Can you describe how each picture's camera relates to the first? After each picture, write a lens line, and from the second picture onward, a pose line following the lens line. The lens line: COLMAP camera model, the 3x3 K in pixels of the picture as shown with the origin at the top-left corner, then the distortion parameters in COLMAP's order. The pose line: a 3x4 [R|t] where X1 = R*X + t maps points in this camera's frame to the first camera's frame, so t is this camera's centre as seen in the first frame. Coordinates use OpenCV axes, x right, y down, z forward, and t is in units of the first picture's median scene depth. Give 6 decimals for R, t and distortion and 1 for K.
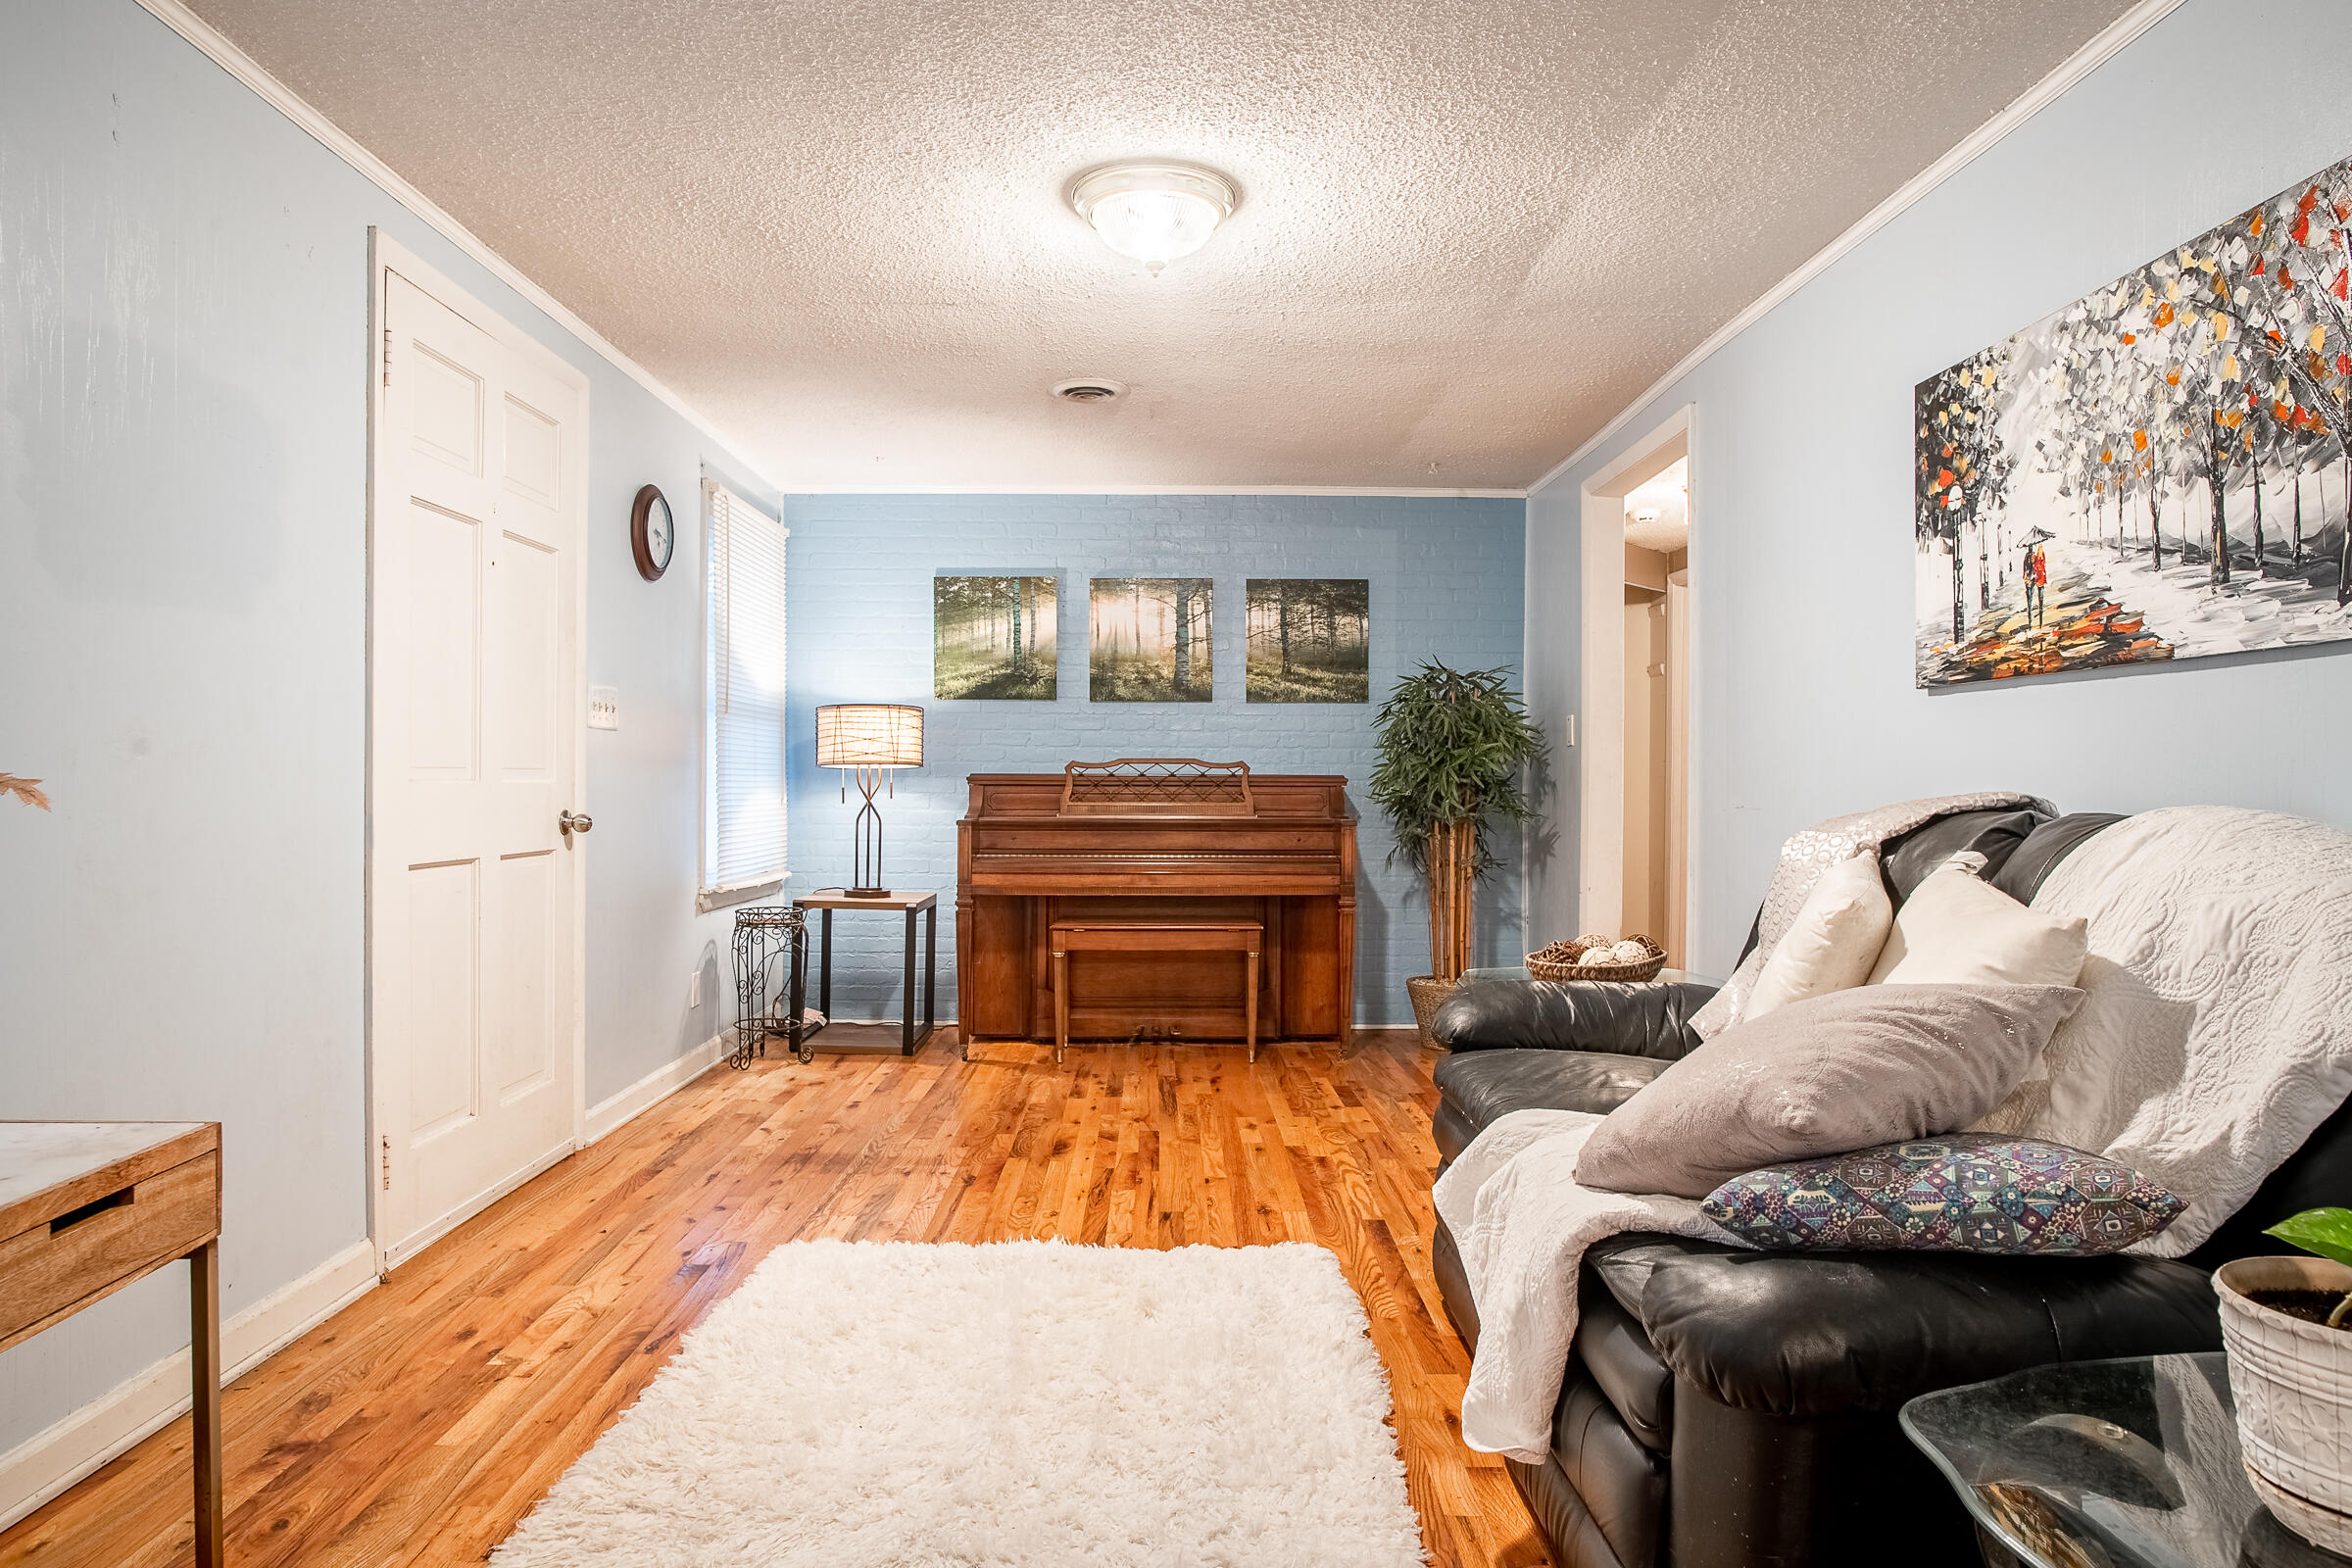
lens RADIAL K [[1363.4, 0, 1178.8], [0, 1363.4, 782.3], [0, 0, 1]] dist [-0.032736, 0.010987]
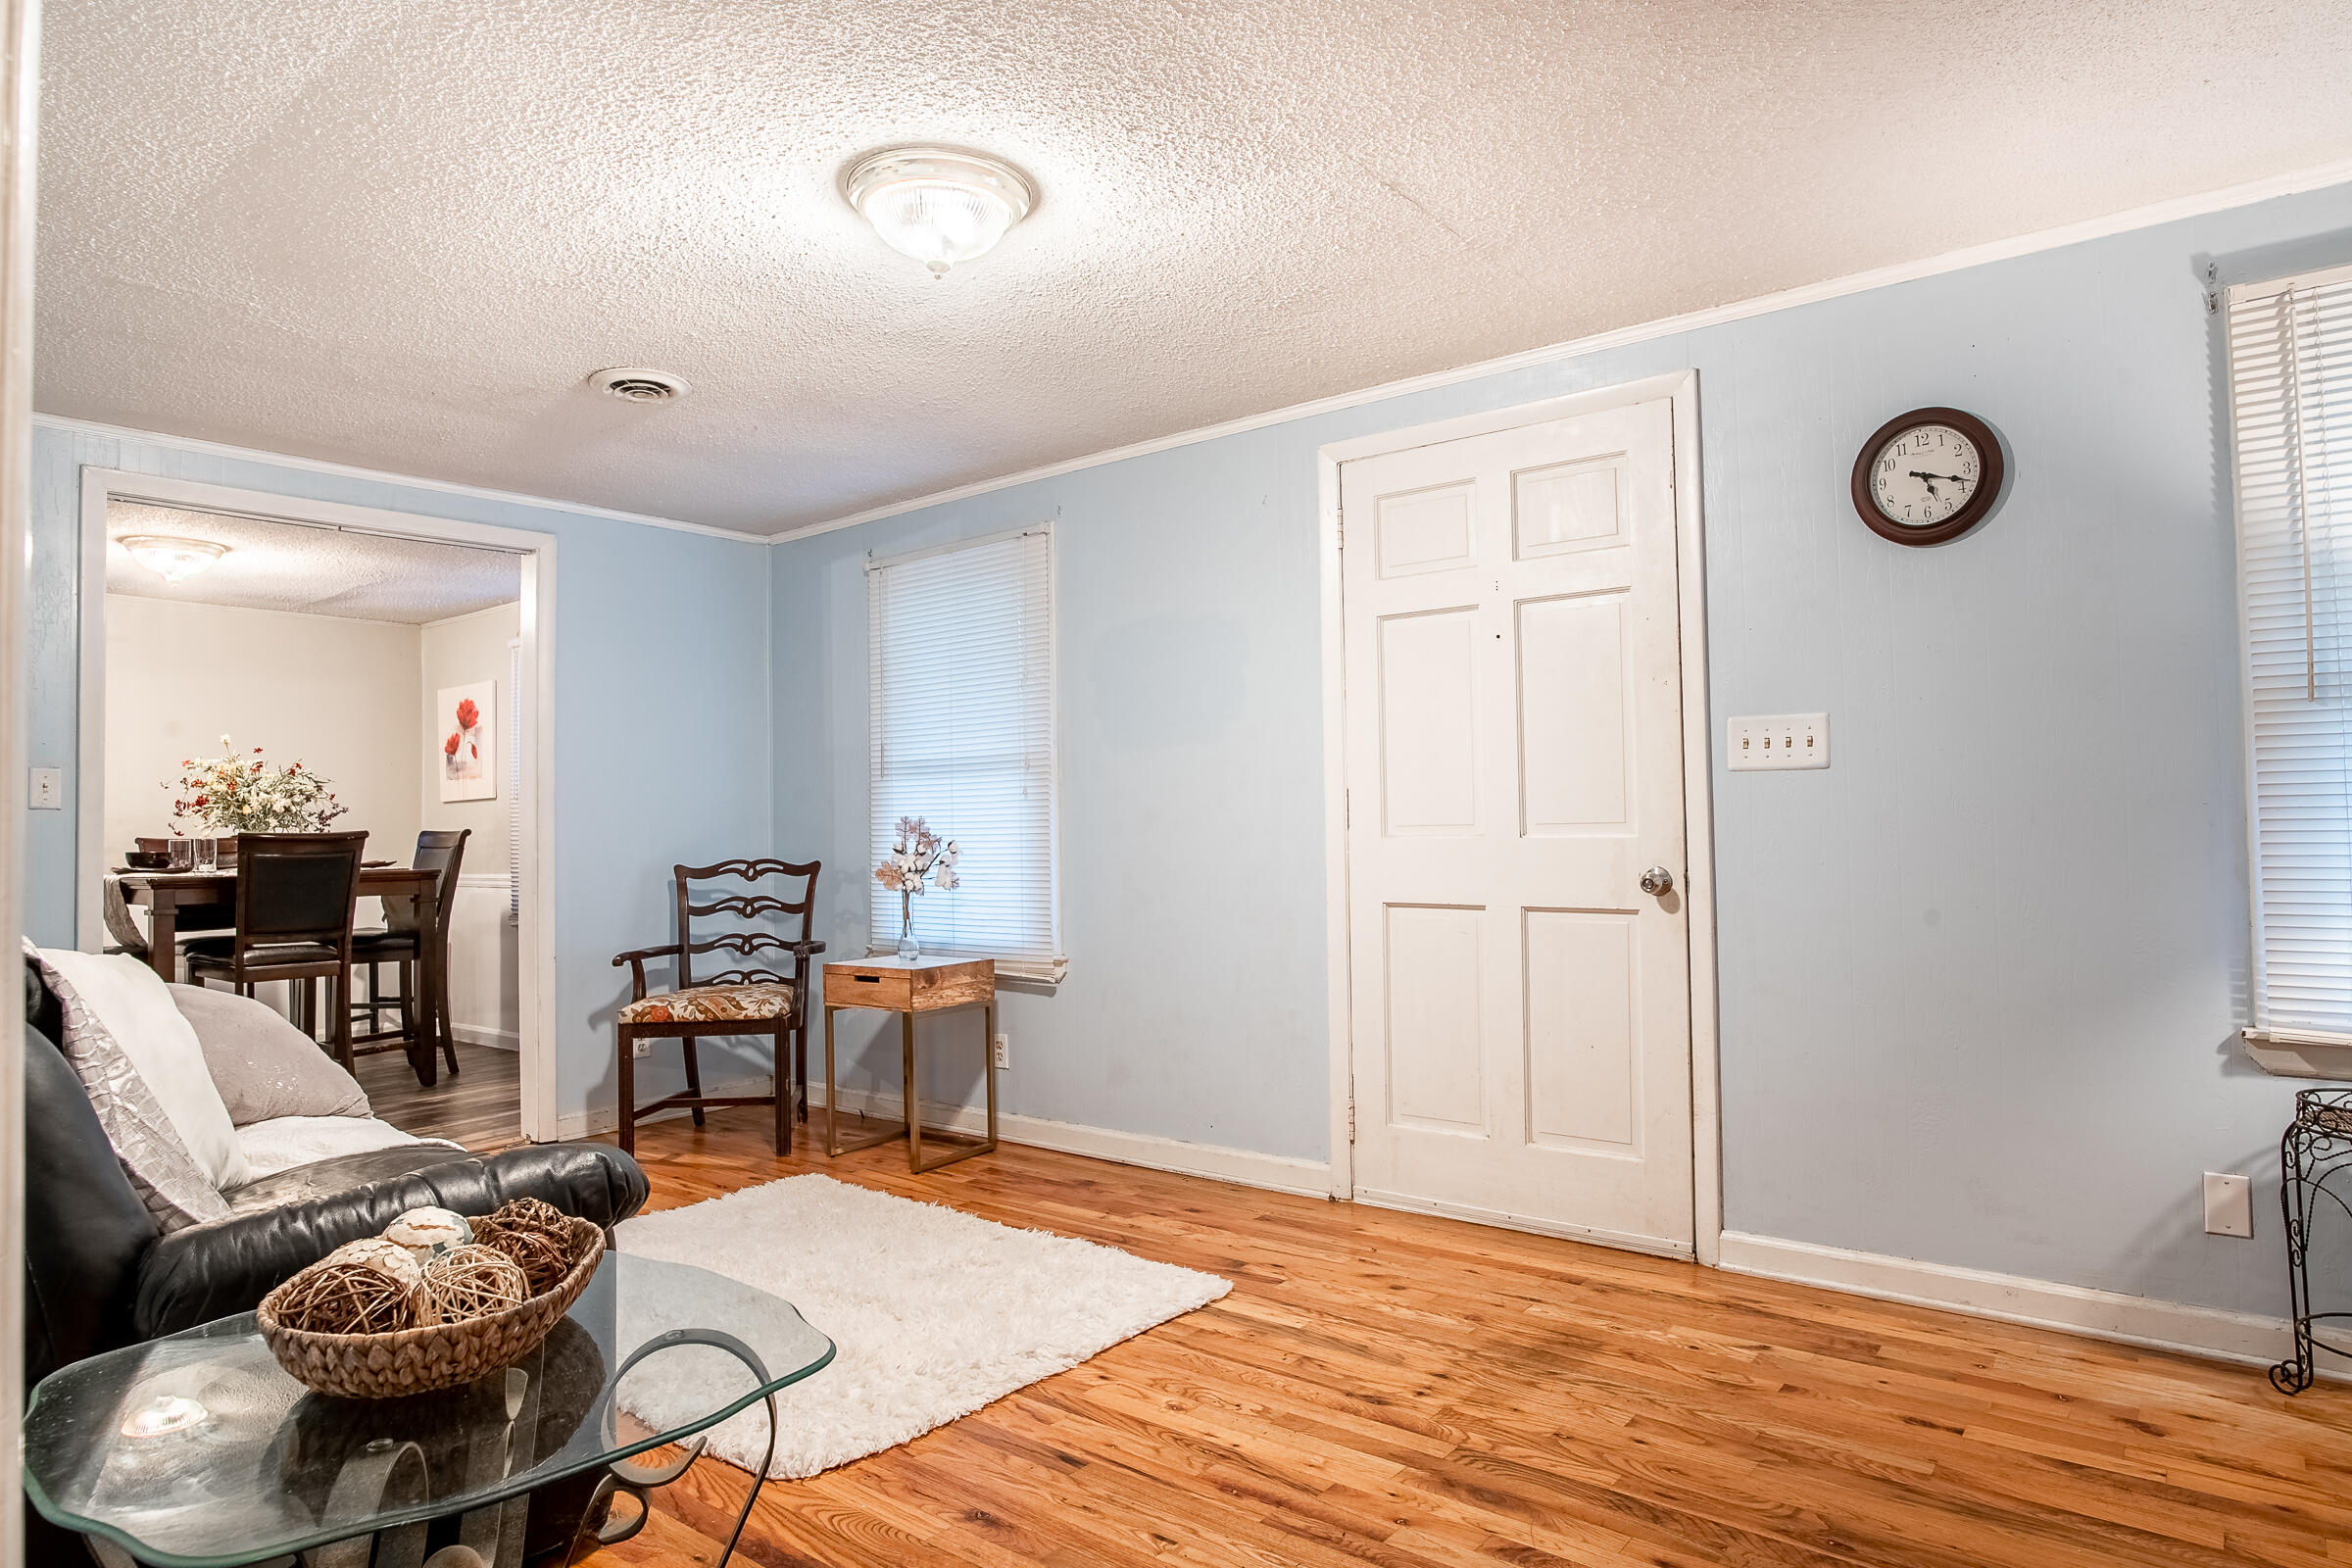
lens RADIAL K [[1363.4, 0, 1178.2], [0, 1363.4, 798.9], [0, 0, 1]] dist [-0.032736, 0.010987]
pose [[-0.621813, -0.013184, -0.783055, 0.534855], [0.008654, 0.999682, -0.023704, -0.007118], [0.783118, -0.021516, -0.621501, 1.557132]]
